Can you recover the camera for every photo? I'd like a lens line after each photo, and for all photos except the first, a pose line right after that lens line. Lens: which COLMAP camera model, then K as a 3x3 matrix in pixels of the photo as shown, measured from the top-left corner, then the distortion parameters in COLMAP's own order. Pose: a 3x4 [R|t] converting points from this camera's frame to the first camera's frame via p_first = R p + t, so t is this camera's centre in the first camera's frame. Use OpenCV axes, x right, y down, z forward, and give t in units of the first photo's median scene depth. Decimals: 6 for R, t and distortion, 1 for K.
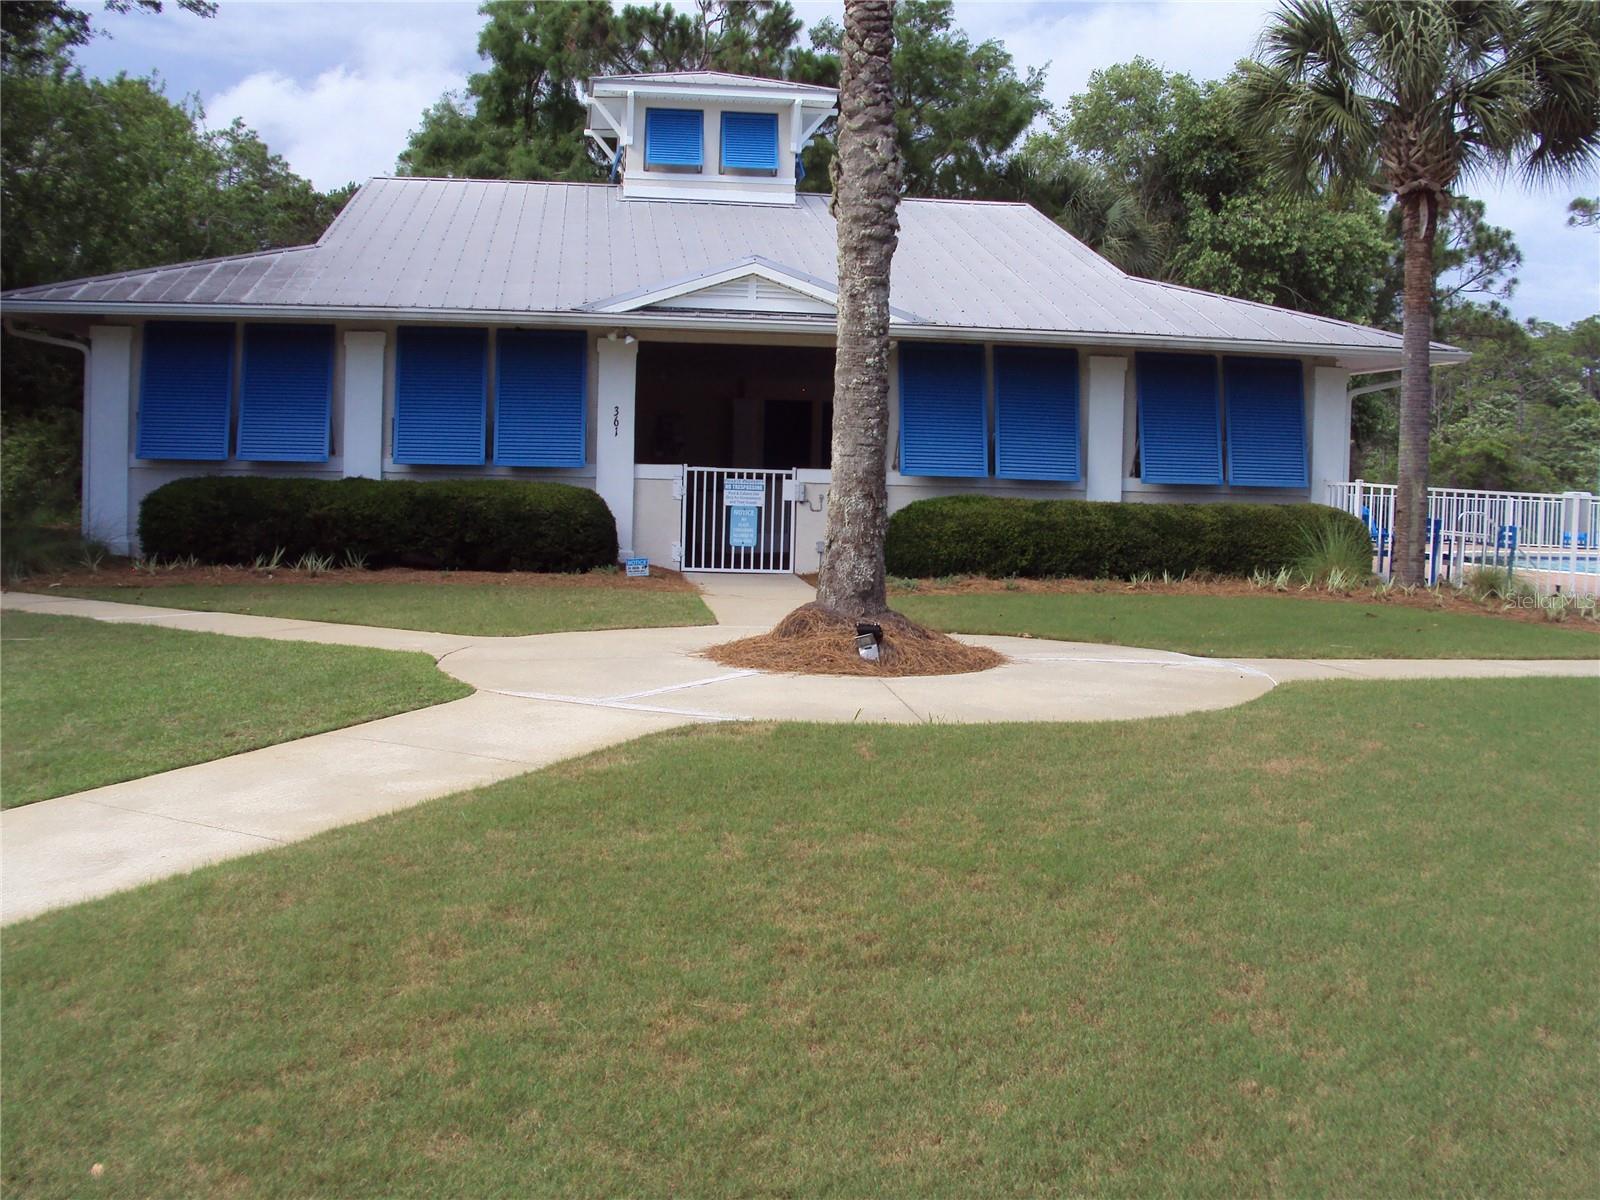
lens RADIAL K [[1720.6, 0, 796.4], [0, 1720.6, 563.6], [0, 0, 1]] dist [-0.249278, 0.355724]
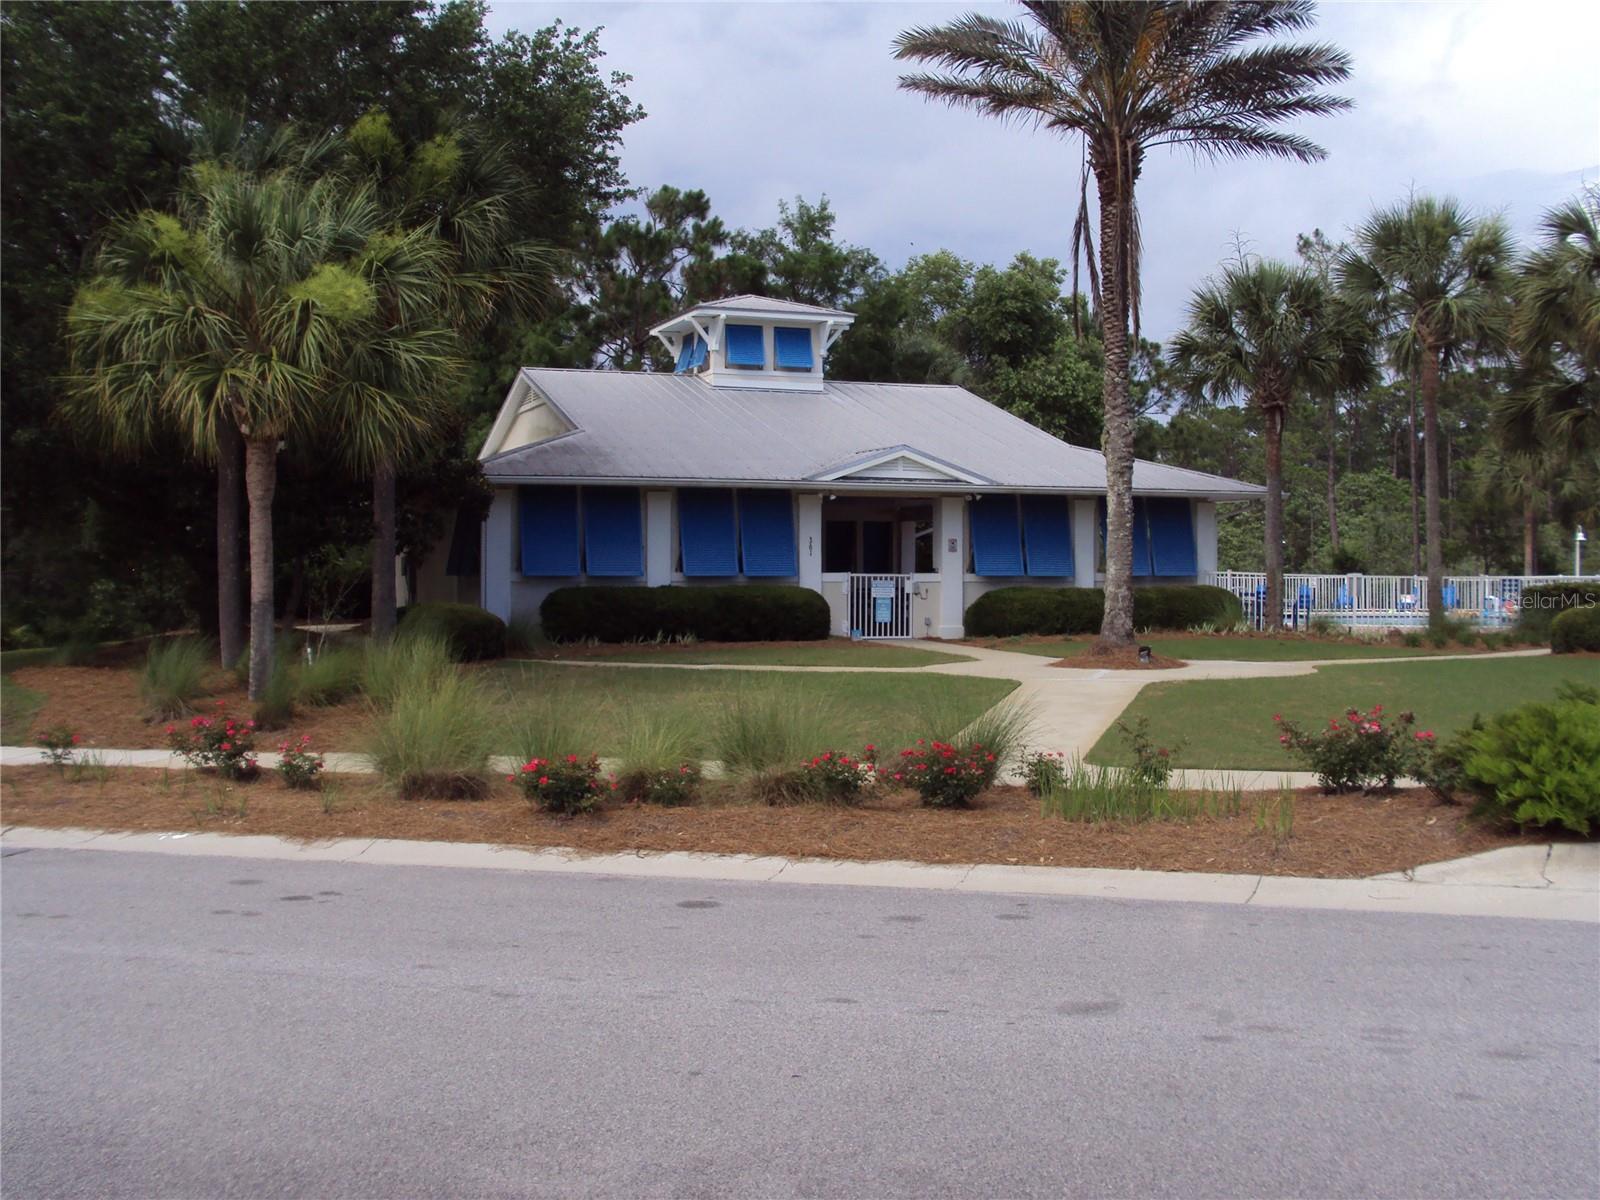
lens RADIAL K [[1720.6, 0, 796.4], [0, 1720.6, 563.6], [0, 0, 1]] dist [-0.249278, 0.355724]
pose [[0.970754, -0.023494, 0.238925, -0.570631], [0.035978, 0.998198, -0.048023, 0.011085], [-0.237366, 0.055214, 0.969850, -0.631479]]
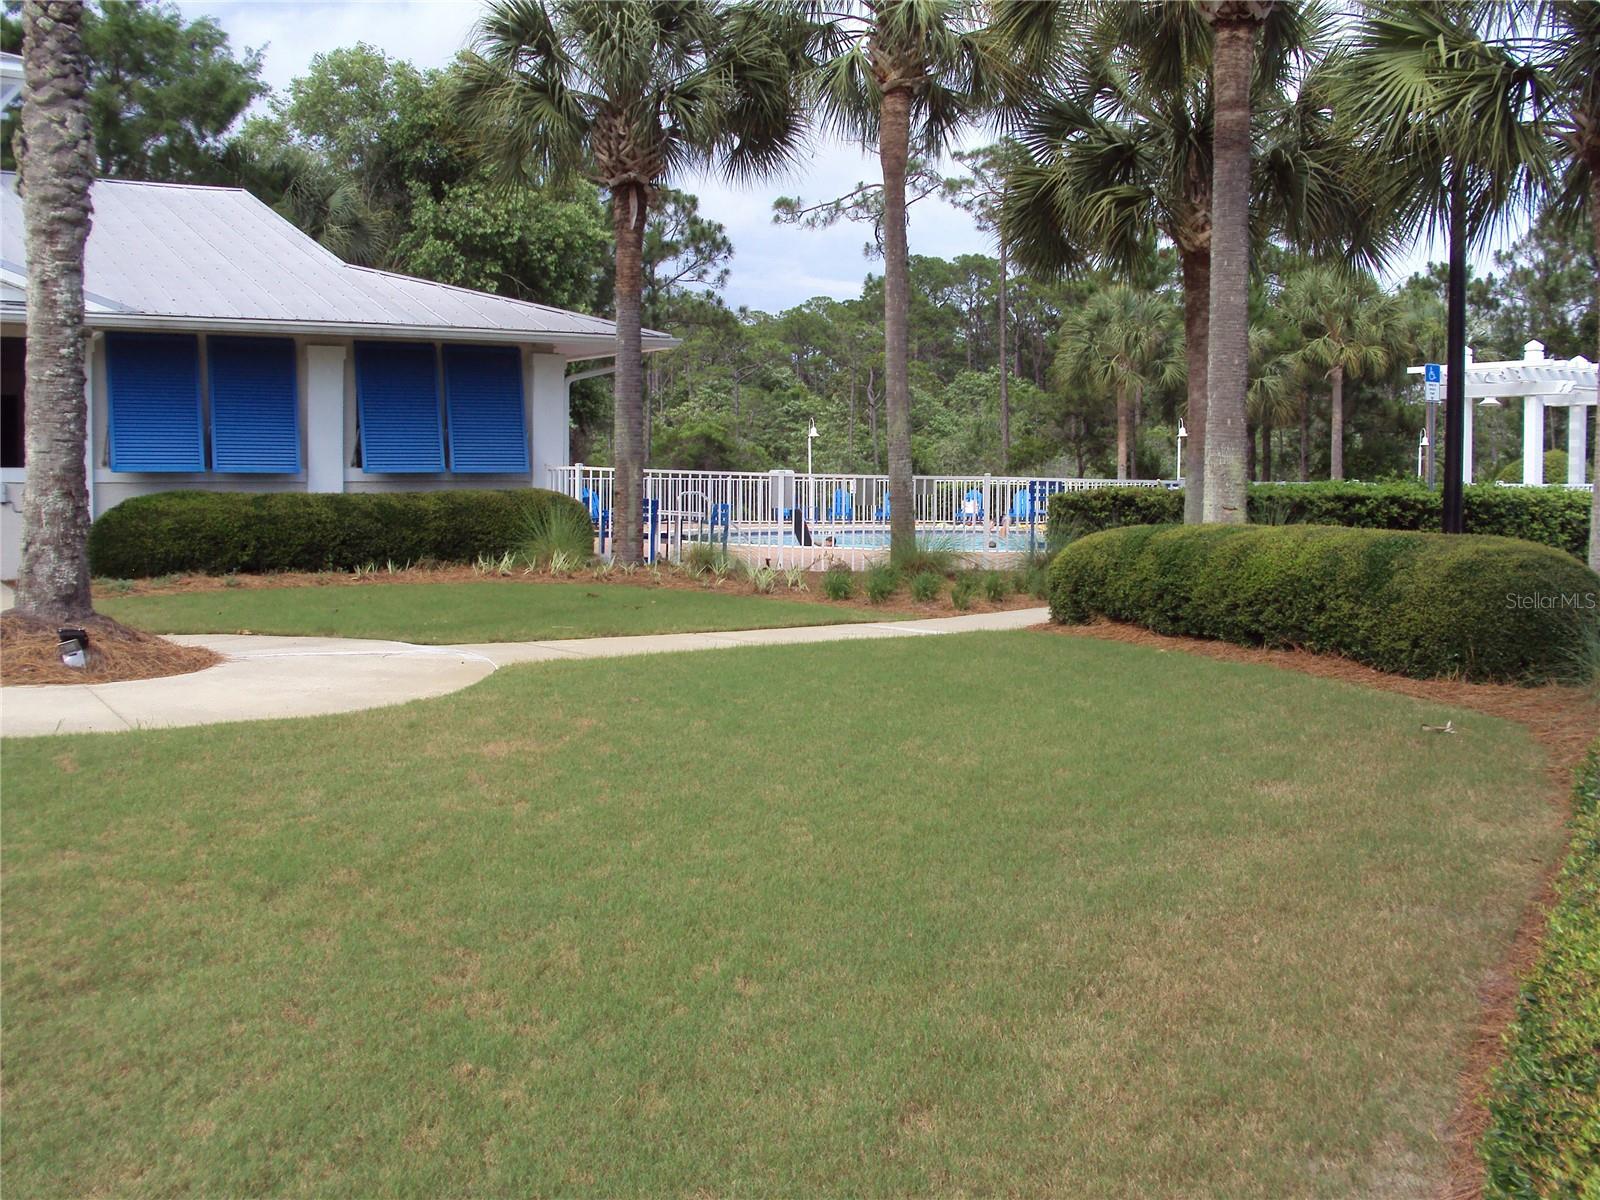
lens RADIAL K [[1720.6, 0, 796.4], [0, 1720.6, 563.6], [0, 0, 1]] dist [-0.249278, 0.355724]
pose [[0.903347, -0.041484, 0.426900, 0.008229], [0.038726, 0.999135, 0.015144, 0.000336], [-0.427159, 0.002852, 0.904172, 0.000132]]
